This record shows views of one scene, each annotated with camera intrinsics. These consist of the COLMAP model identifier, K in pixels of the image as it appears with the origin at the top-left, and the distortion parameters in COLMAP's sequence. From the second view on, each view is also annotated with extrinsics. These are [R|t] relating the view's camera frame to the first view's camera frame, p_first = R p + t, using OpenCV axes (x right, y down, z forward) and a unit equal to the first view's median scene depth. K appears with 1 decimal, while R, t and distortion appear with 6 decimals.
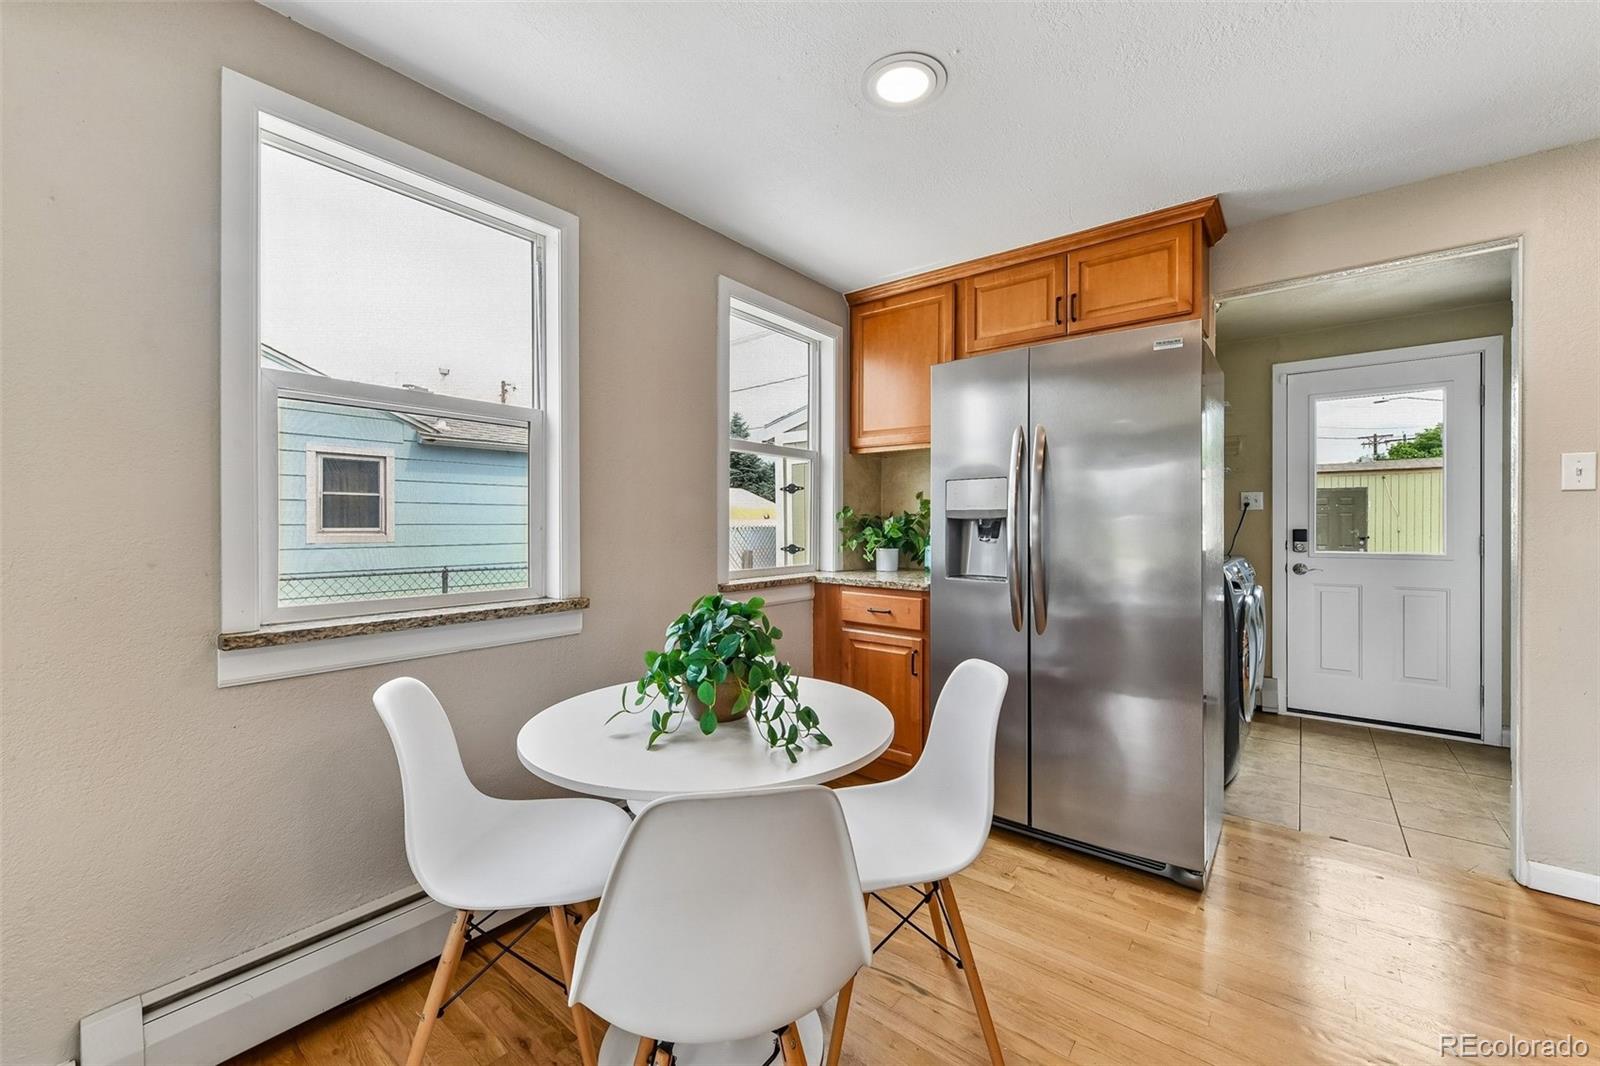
lens RADIAL K [[632.8, 0, 811.2], [0, 632.8, 524.5], [0, 0, 1]] dist [0.008383, -0.003838]
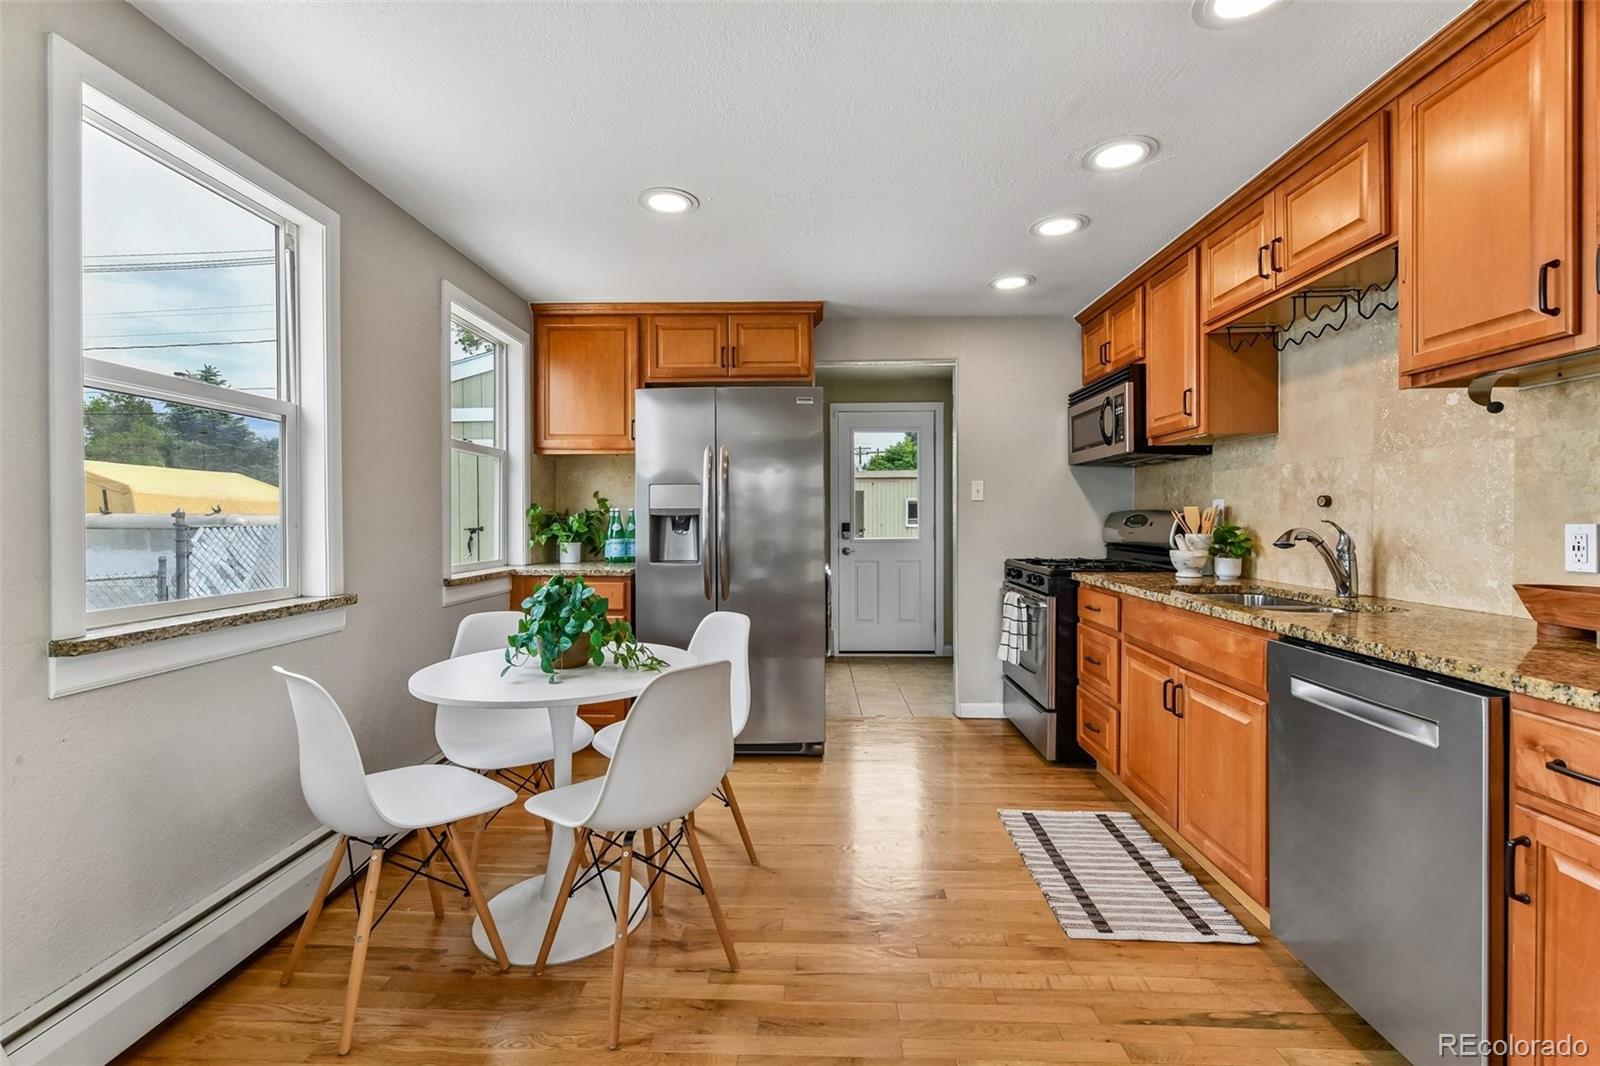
lens RADIAL K [[675.5, 0, 801.6], [0, 675.5, 528.6], [0, 0, 1]] dist [-0.000320, -0.003947]
pose [[0.802644, -0.008226, 0.596402, -0.266984], [-0.000775, 0.999890, 0.014834, -0.003361], [-0.596458, -0.012369, 0.802549, -0.189512]]
